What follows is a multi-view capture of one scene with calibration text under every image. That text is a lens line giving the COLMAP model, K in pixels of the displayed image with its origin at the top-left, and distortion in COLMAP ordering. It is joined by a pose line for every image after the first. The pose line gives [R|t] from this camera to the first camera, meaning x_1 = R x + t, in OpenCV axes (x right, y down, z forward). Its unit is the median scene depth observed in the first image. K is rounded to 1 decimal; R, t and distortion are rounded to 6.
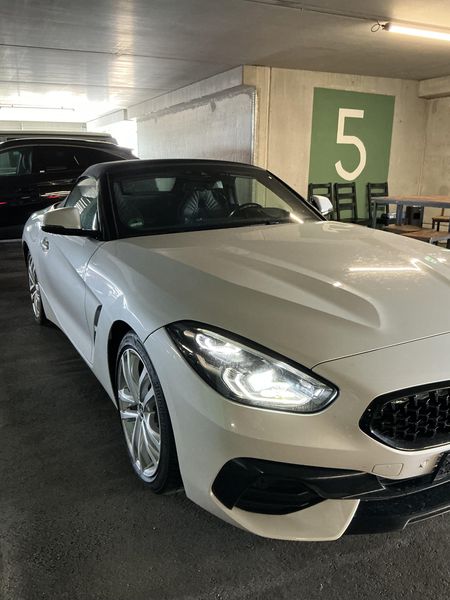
lens RADIAL K [[507.0, 0, 224.5], [0, 507.0, 317.0], [0, 0, 1]] dist [0.000782, -0.000520]
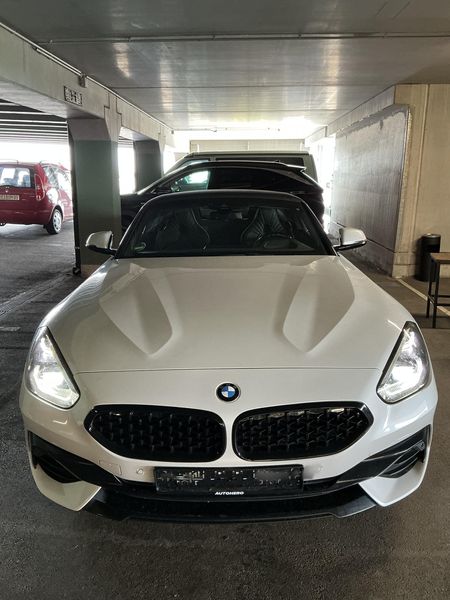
lens RADIAL K [[510.0, 0, 225.0], [0, 510.0, 300.0], [0, 0, 1]] dist [0.110371, -0.239030]
pose [[0.870945, 0.114635, -0.477823, 0.261076], [-0.135744, 0.990696, -0.009747, -0.029777], [0.472260, 0.073351, 0.878402, 0.000125]]
